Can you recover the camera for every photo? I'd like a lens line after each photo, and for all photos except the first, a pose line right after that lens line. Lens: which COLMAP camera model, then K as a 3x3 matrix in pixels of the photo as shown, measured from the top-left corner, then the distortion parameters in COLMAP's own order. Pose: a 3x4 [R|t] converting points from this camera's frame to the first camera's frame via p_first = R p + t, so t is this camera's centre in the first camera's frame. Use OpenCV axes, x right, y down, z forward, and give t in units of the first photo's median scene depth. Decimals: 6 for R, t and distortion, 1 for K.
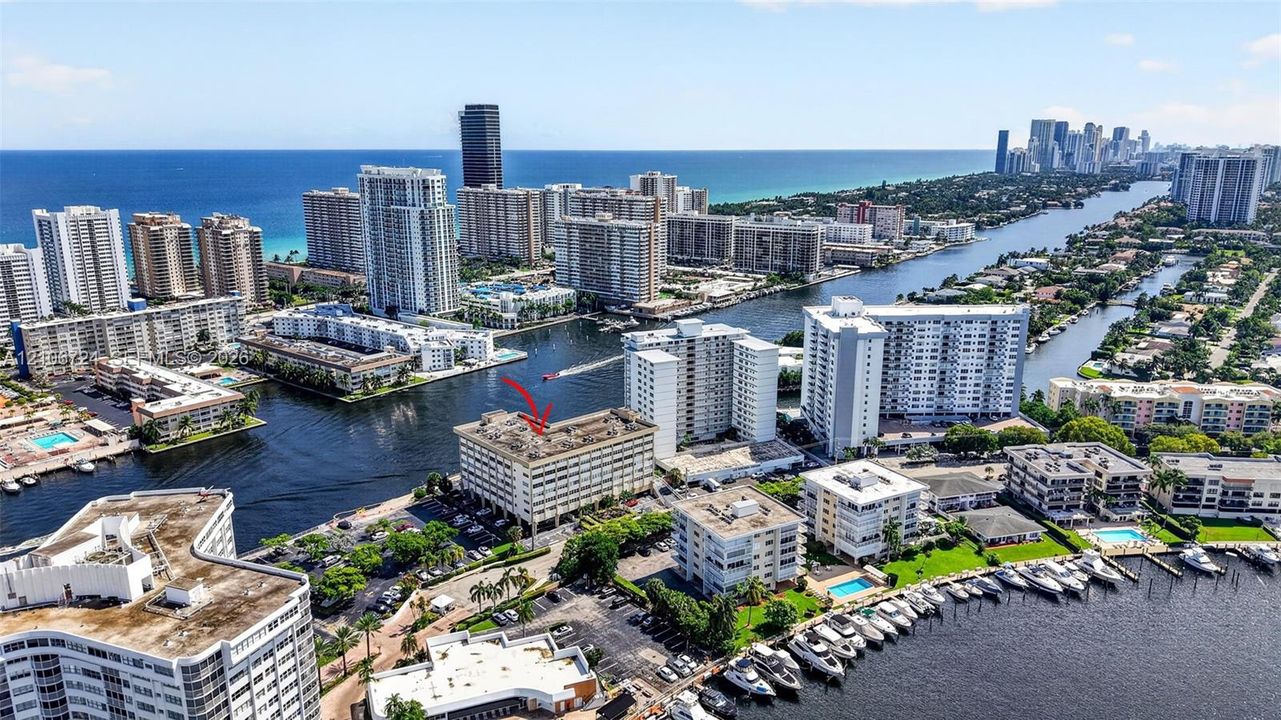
lens RADIAL K [[885.1, 0, 648.4], [0, 885.1, 360.8], [0, 0, 1]] dist [0.116761, -0.192010]
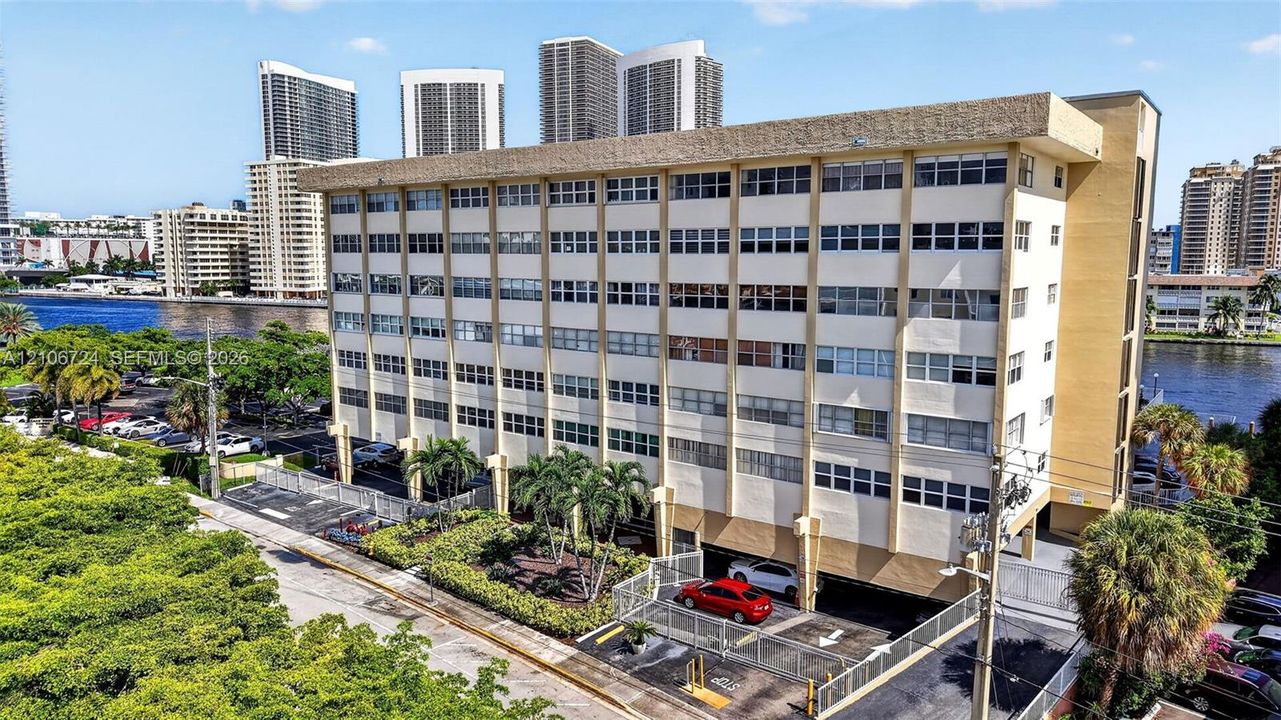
lens RADIAL K [[863.6, 0, 643.5], [0, 863.6, 360.1], [0, 0, 1]] dist [0.024203, -0.000059]
pose [[0.209467, 0.120267, -0.970391, 0.117206], [-0.243271, 0.967613, 0.067410, 0.111482], [0.947071, 0.221948, 0.231941, 0.920826]]
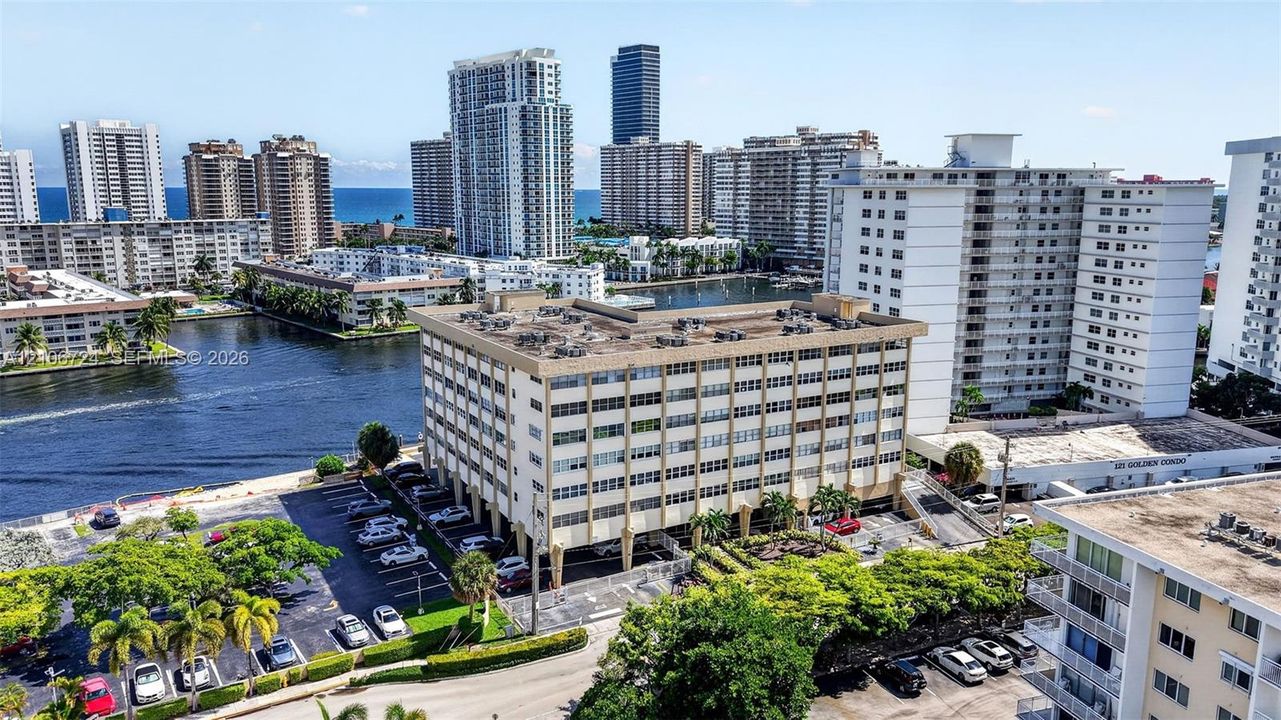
lens RADIAL K [[929.5, 0, 640.5], [0, 929.5, 360.0], [0, 0, 1]] dist [0.070436, -0.082521]
pose [[0.979474, 0.039342, -0.197692, -0.026431], [-0.051710, 0.996988, -0.057794, 0.116344], [0.194823, 0.066830, 0.978559, 0.590664]]
